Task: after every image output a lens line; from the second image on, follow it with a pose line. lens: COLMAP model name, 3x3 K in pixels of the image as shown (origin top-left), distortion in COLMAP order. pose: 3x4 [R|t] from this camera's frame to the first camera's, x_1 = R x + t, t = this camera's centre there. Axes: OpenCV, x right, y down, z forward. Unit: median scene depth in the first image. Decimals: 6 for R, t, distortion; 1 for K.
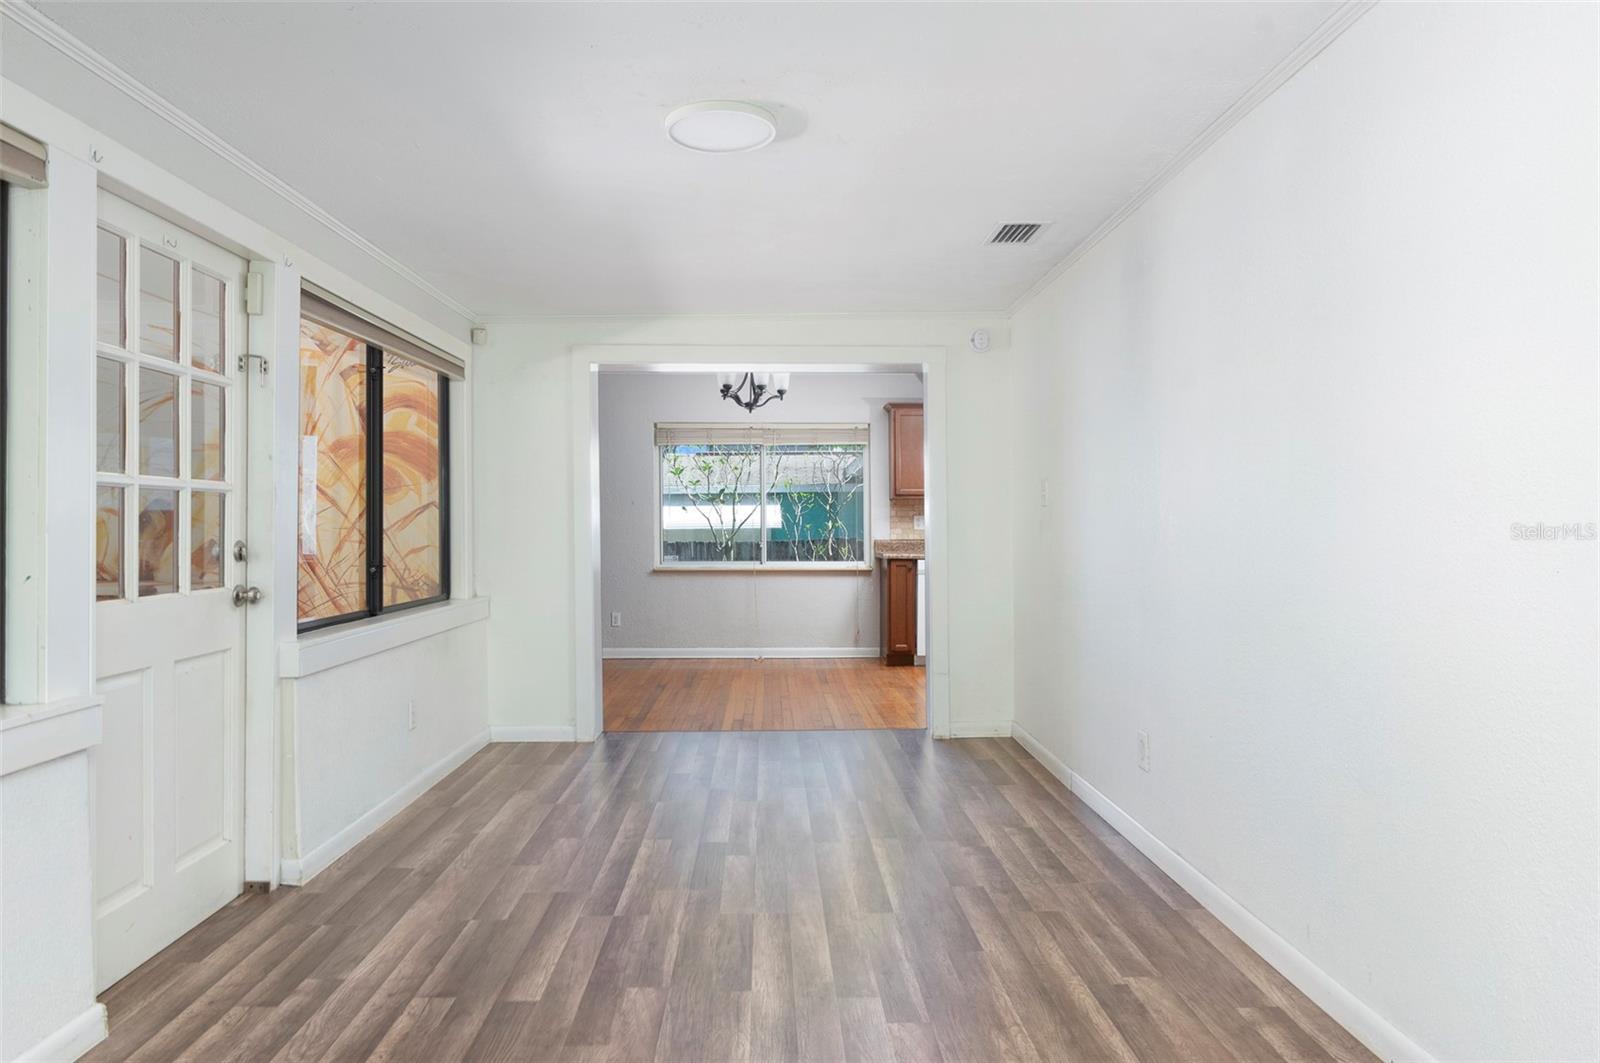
lens RADIAL K [[1091.1, 0, 800.0], [0, 1091.1, 531.5], [0, 0, 1]] dist [-0.003512, -0.001059]
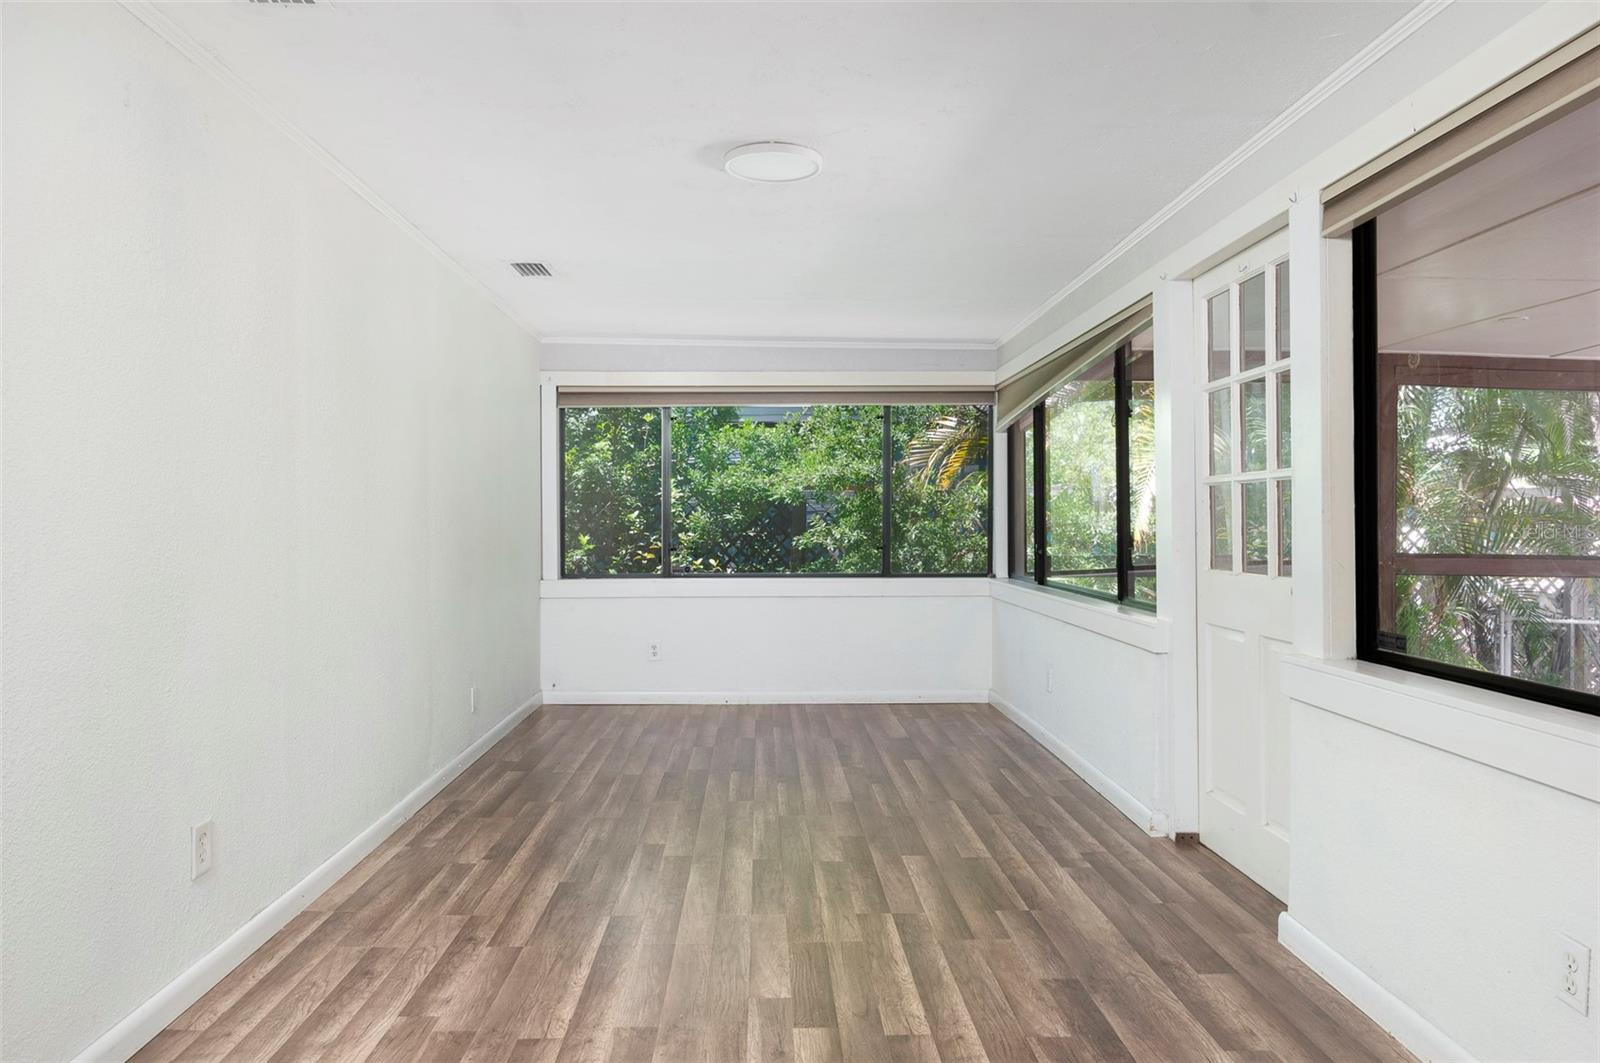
lens RADIAL K [[1091.1, 0, 800.0], [0, 1091.1, 531.5], [0, 0, 1]] dist [-0.003512, -0.001059]
pose [[-0.999927, 0.011335, -0.004257, -0.089039], [0.011263, 0.999802, 0.016428, -0.016704], [0.004442, 0.016379, -0.999856, 2.047987]]
